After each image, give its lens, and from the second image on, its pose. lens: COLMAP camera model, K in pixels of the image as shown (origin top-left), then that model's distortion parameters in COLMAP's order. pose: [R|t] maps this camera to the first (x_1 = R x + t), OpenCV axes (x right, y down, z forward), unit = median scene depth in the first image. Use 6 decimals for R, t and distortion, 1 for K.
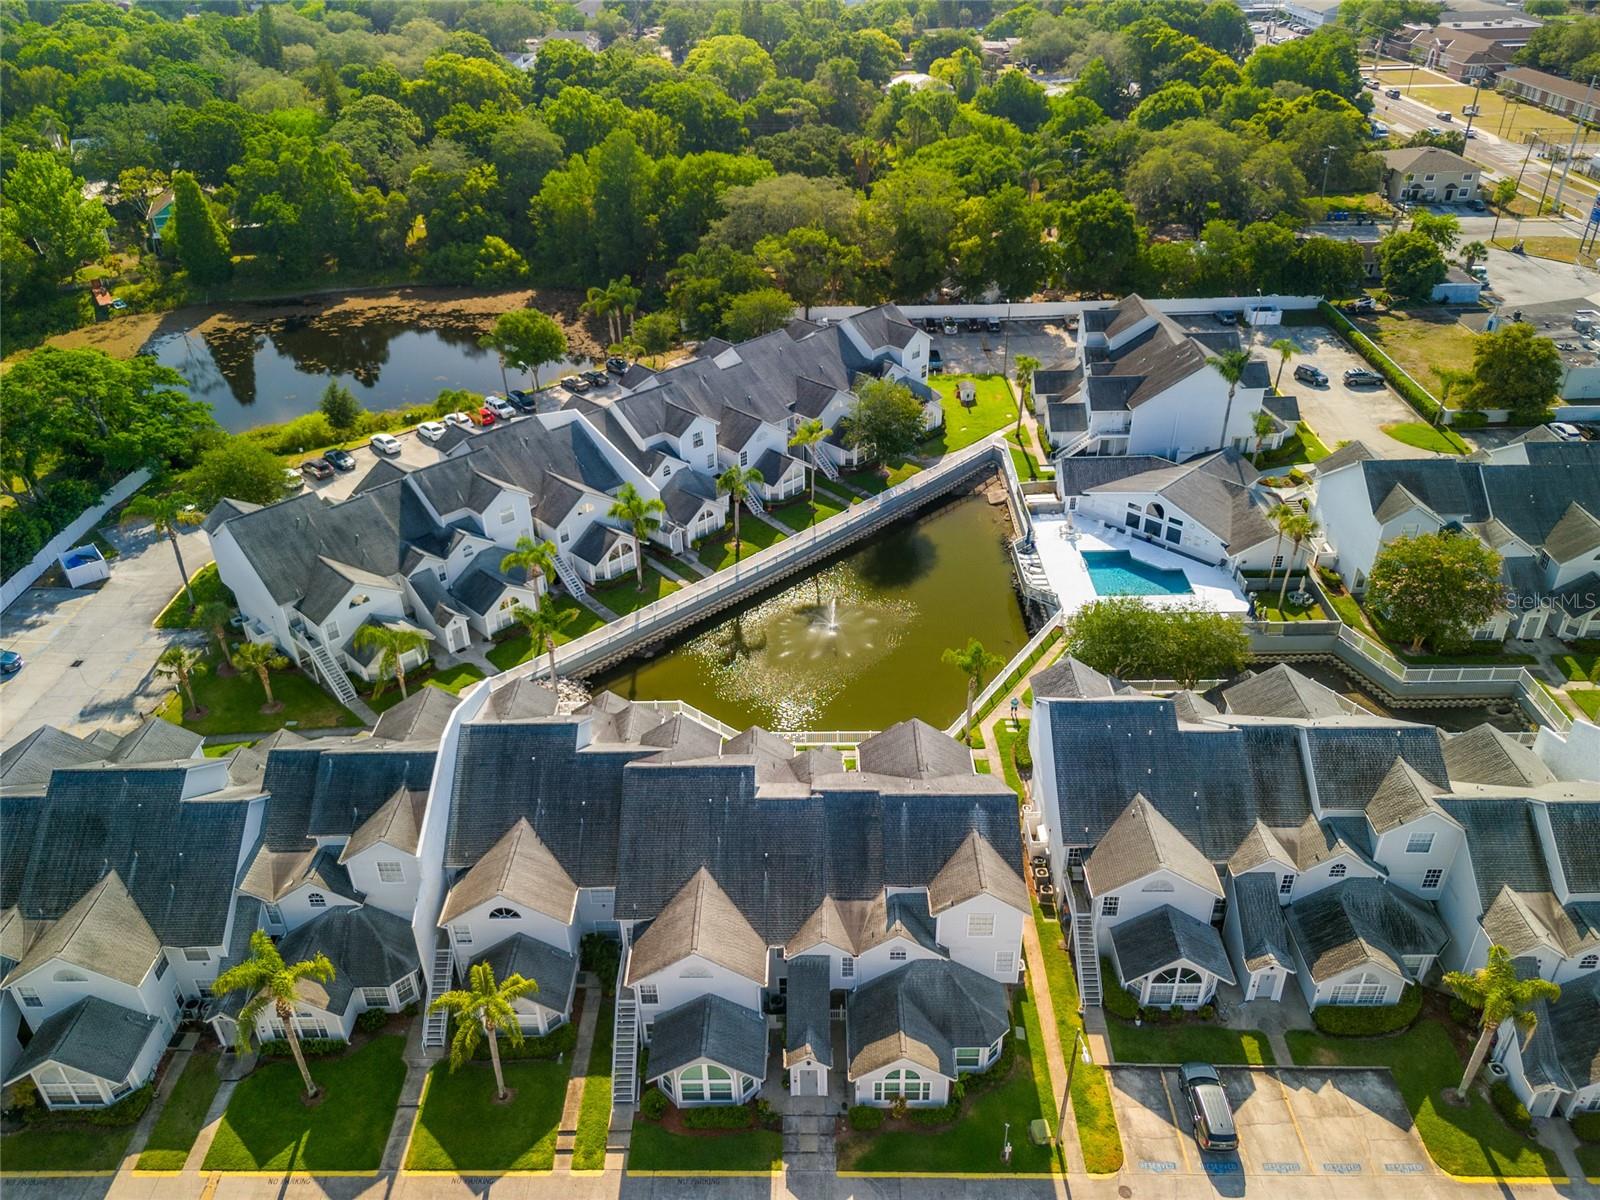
lens RADIAL K [[1227.2, 0, 847.9], [0, 1227.2, 596.9], [0, 0, 1]] dist [0.049808, -0.006334]
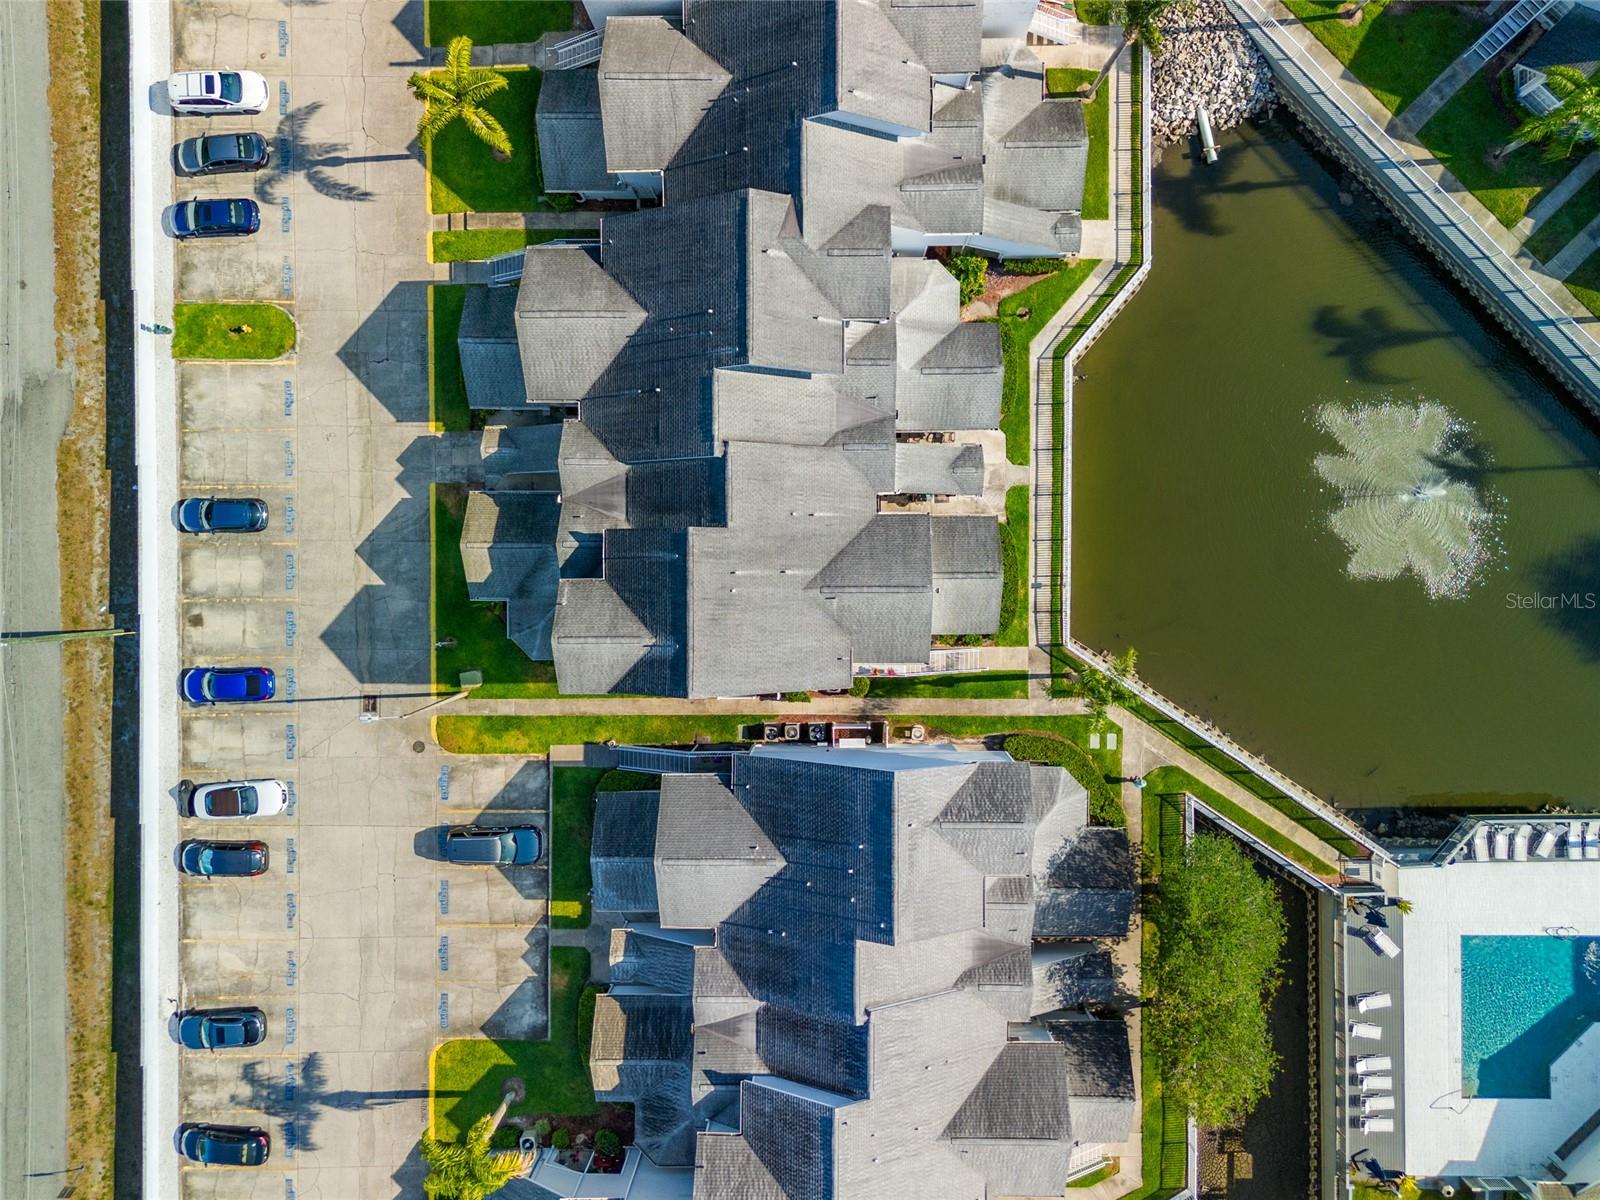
lens RADIAL K [[1227.2, 0, 847.9], [0, 1227.2, 596.9], [0, 0, 1]] dist [0.049808, -0.006334]
pose [[-0.021563, 0.999498, 0.023212, 0.051766], [-0.510383, -0.030969, 0.859389, -0.581734], [0.859677, 0.006684, 0.510794, 0.694445]]
